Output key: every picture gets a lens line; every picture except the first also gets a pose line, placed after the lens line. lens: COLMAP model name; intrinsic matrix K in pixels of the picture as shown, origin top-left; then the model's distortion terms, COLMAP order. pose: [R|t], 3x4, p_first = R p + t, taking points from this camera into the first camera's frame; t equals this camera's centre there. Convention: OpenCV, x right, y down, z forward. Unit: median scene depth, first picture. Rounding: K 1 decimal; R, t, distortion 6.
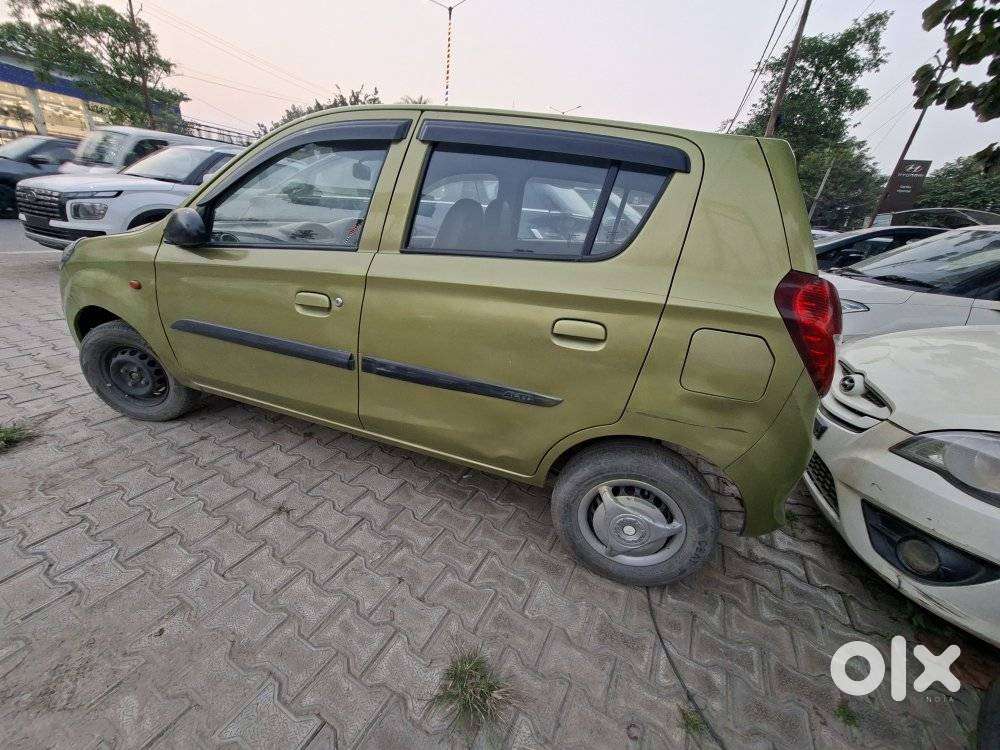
lens RADIAL K [[393.7, 0, 500.0], [0, 393.7, 375.0], [0, 0, 1]] dist [-0.002302, 0.000226]
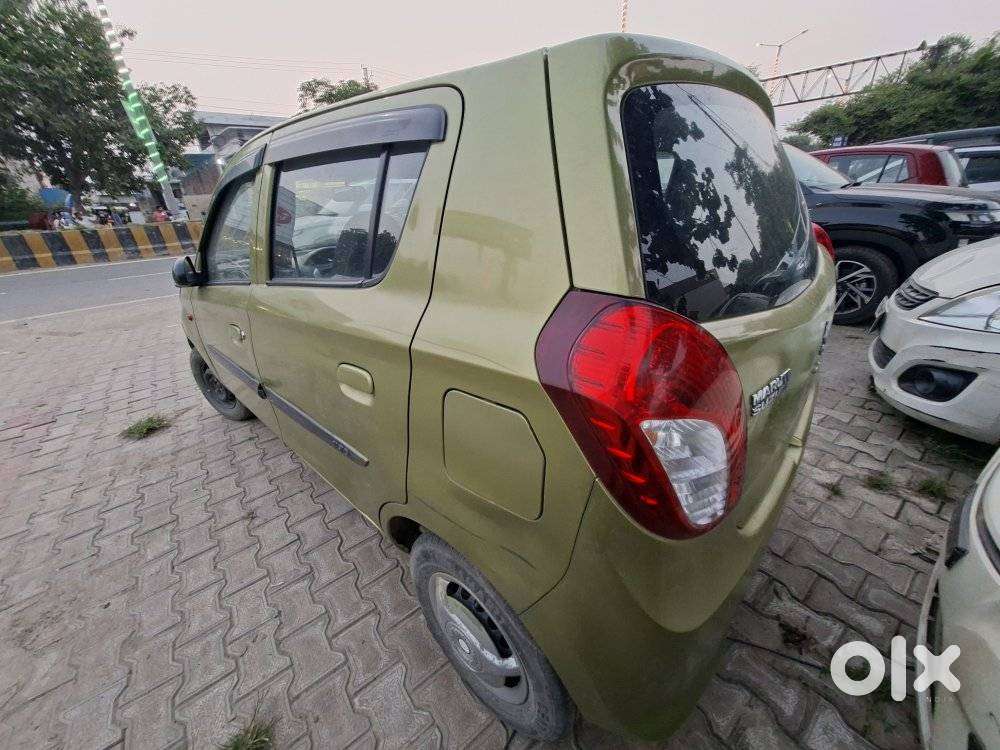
lens RADIAL K [[394.3, 0, 500.1], [0, 394.3, 376.9], [0, 0, 1]] dist [-0.000577, -0.000211]
pose [[0.894181, 0.034535, -0.446372, 0.665165], [-0.021463, 0.999181, 0.034312, -0.124051], [0.447191, -0.021101, 0.894190, 0.368600]]
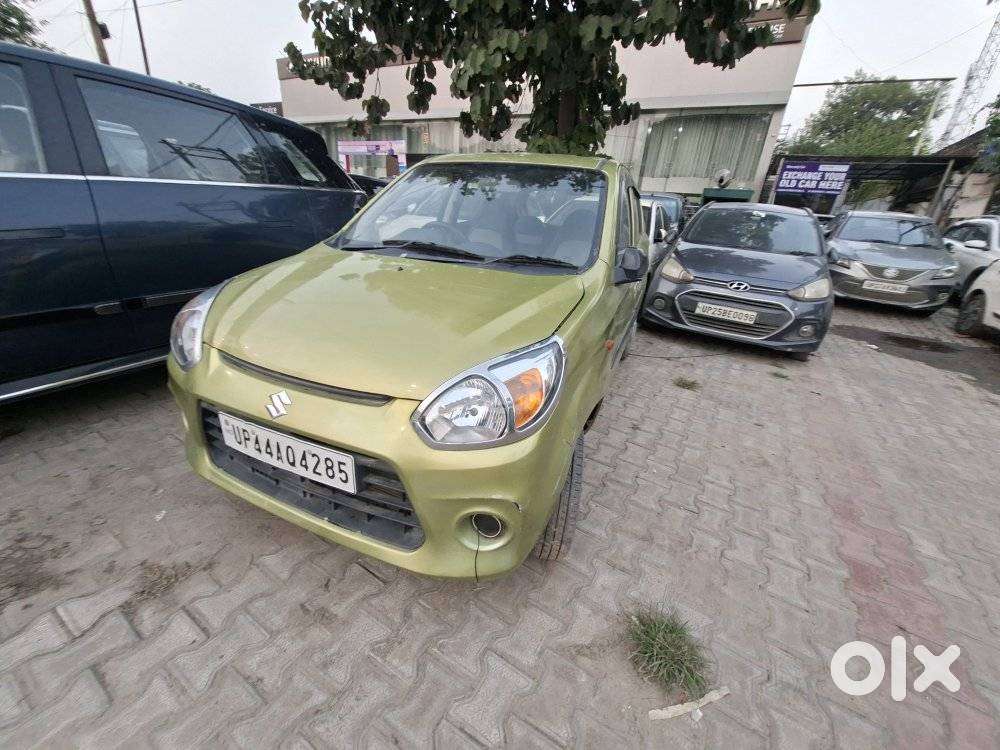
lens RADIAL K [[400.5, 0, 498.5], [0, 400.5, 374.4], [0, 0, 1]] dist [-0.000158, 0.000045]
pose [[0.075834, -0.479405, 0.874311, -2.164630], [0.320066, 0.842140, 0.434003, -0.795276], [-0.944355, 0.246925, 0.217304, 1.290199]]
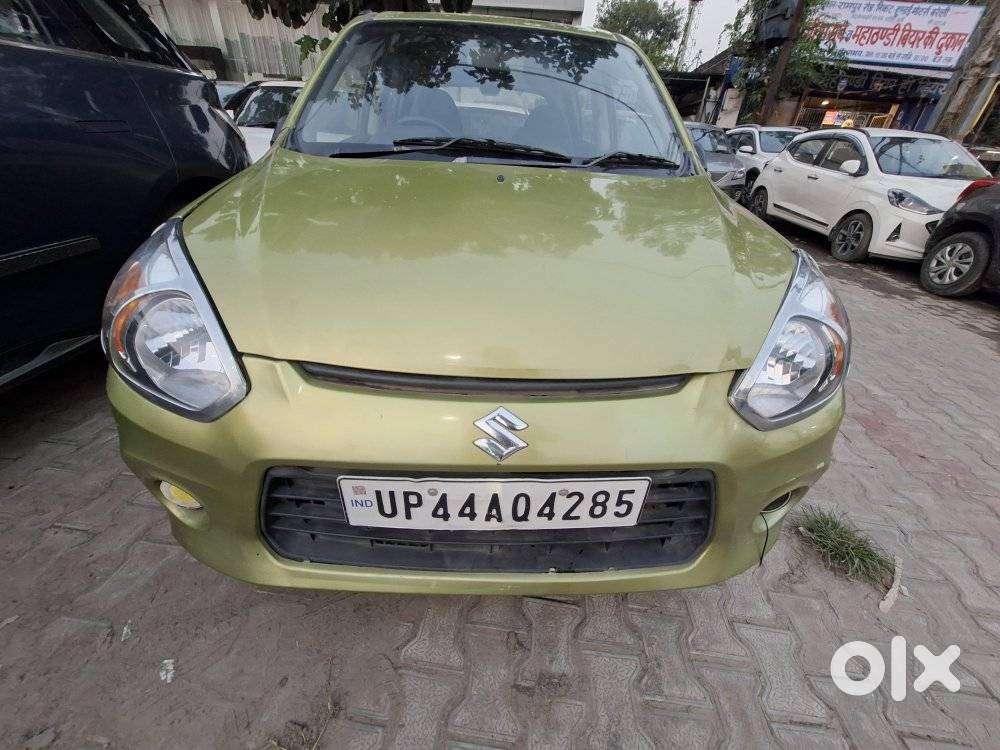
lens RADIAL K [[393.4, 0, 499.9], [0, 393.4, 376.3], [0, 0, 1]] dist [-0.000584, -0.000838]
pose [[-0.352732, -0.588695, 0.727336, -1.810586], [0.263442, 0.683379, 0.680876, -0.881456], [-0.897874, 0.431777, -0.085963, 1.902772]]
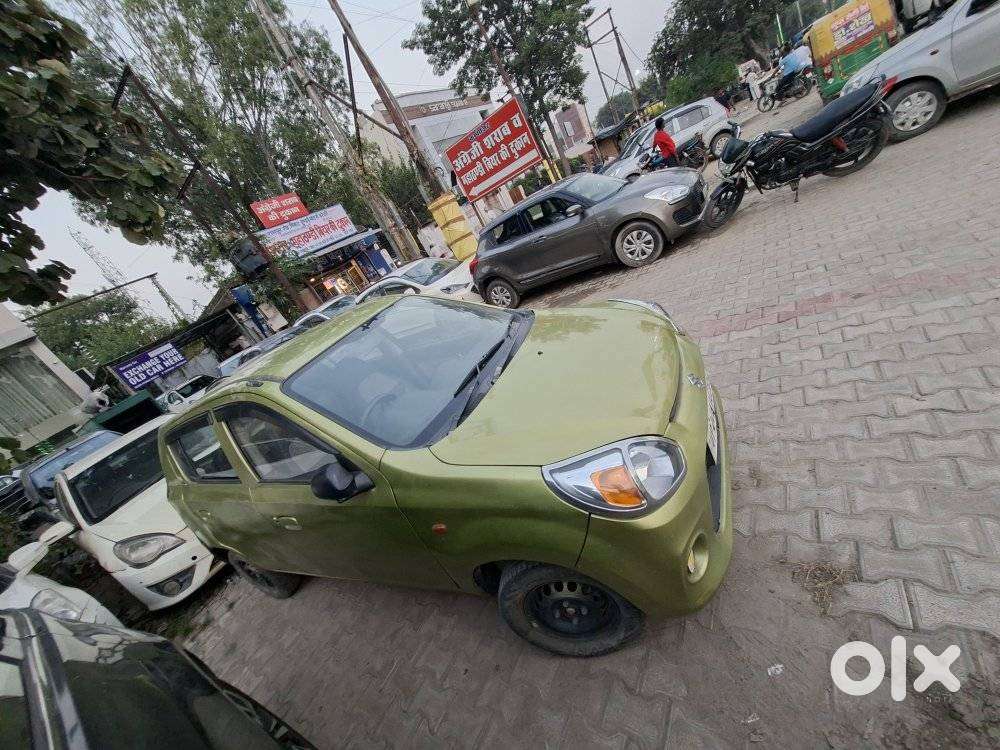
lens RADIAL K [[393.7, 0, 500.0], [0, 393.7, 375.0], [0, 0, 1]] dist [-0.002302, 0.000226]
pose [[-0.924860, 0.302387, 0.230644, -1.279713], [0.374696, 0.620709, 0.688711, -1.528113], [0.065095, 0.723383, -0.687372, 2.609043]]
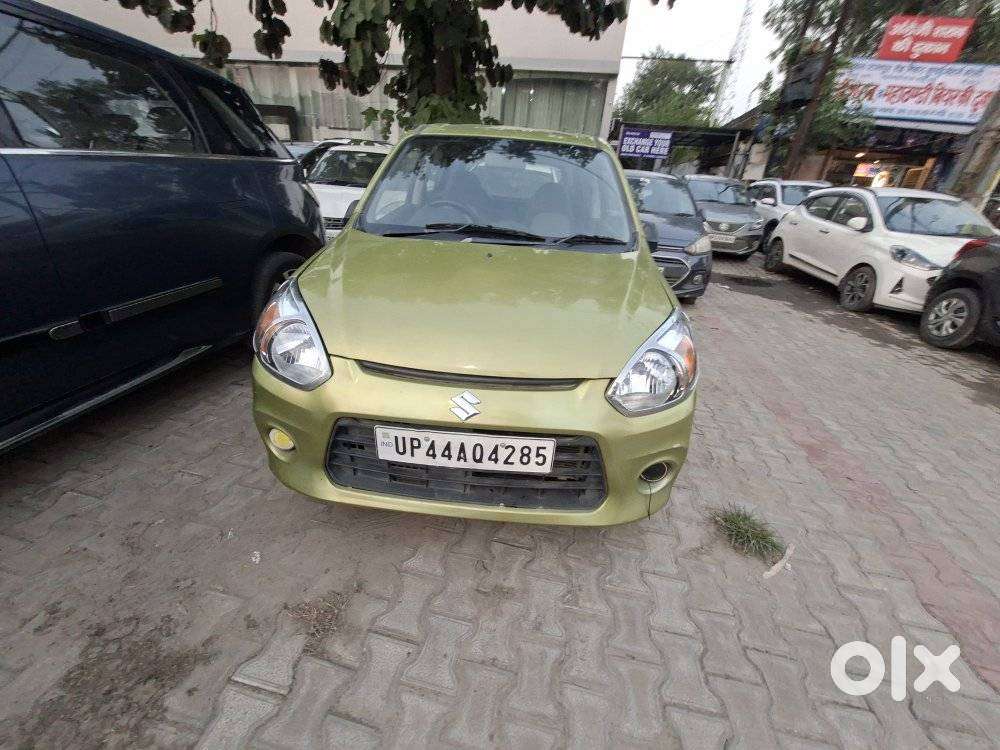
lens RADIAL K [[394.3, 0, 500.1], [0, 394.3, 376.9], [0, 0, 1]] dist [-0.000577, -0.000211]
pose [[-0.265677, -0.543078, 0.796544, -2.141675], [0.273331, 0.749902, 0.602443, -1.035577], [-0.924503, 0.377775, -0.050792, 1.846822]]
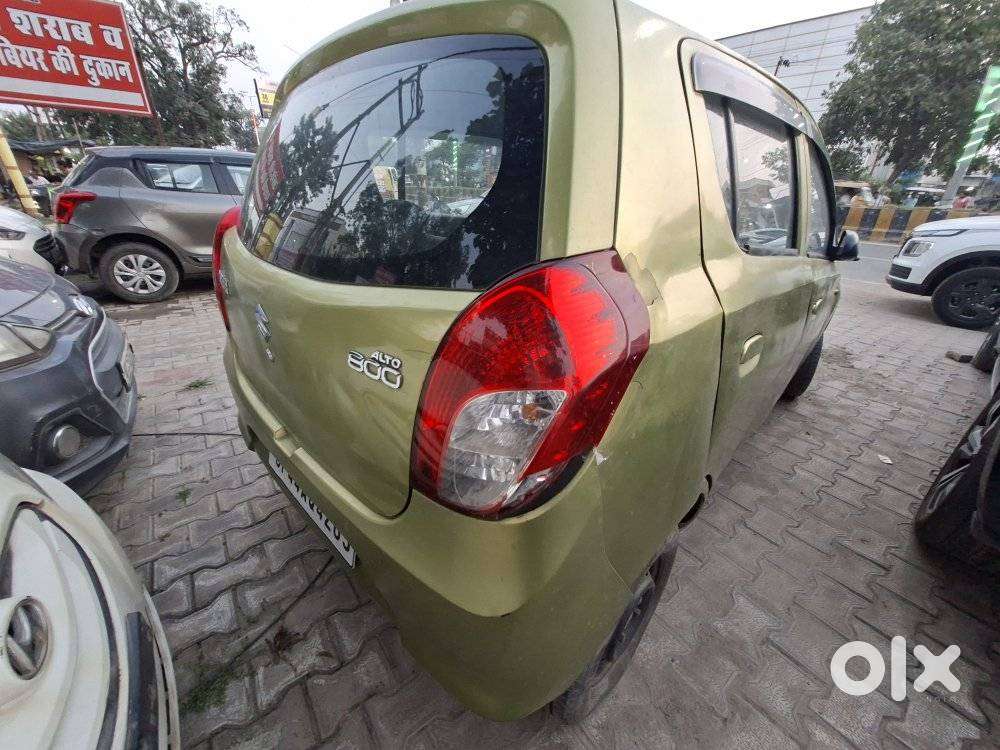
lens RADIAL K [[399.5, 0, 500.0], [0, 399.5, 375.0], [0, 0, 1]] dist [-0.001866, -0.000738]
pose [[-0.415619, 0.275955, -0.866666, 1.239480], [-0.417076, 0.788952, 0.451223, -0.537600], [0.808275, 0.549002, -0.212810, 1.635344]]
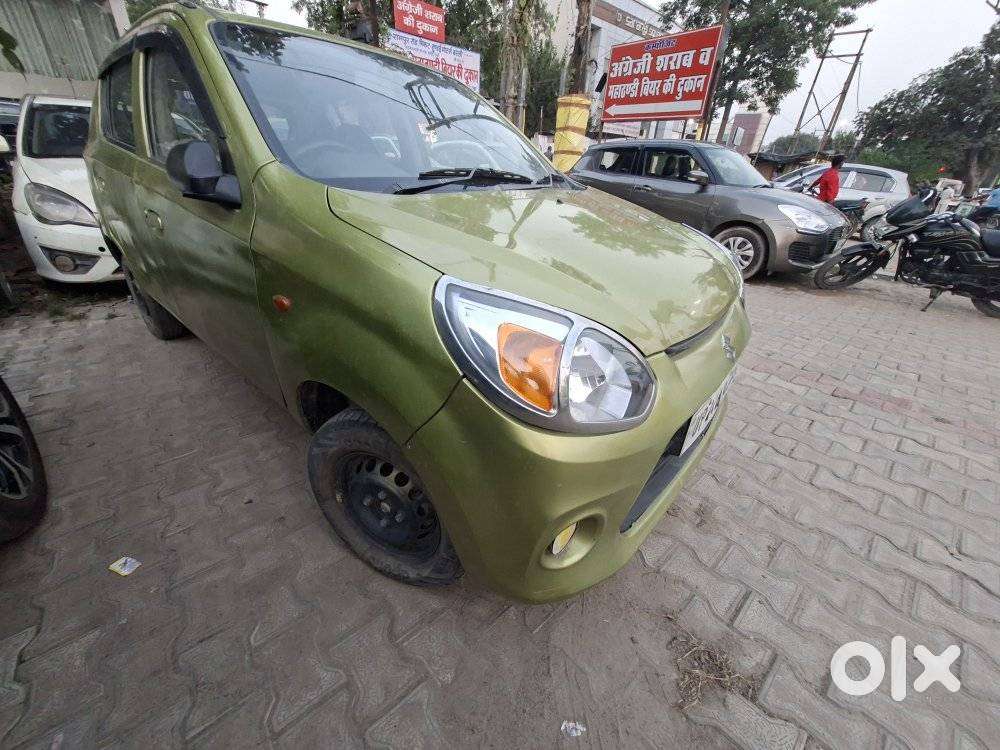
lens RADIAL K [[393.4, 0, 499.9], [0, 393.4, 376.3], [0, 0, 1]] dist [-0.000584, -0.000838]
pose [[-0.922291, -0.298436, 0.245591, -1.332214], [0.004070, 0.627894, 0.778288, -1.085457], [-0.386474, 0.718808, -0.577886, 2.524398]]
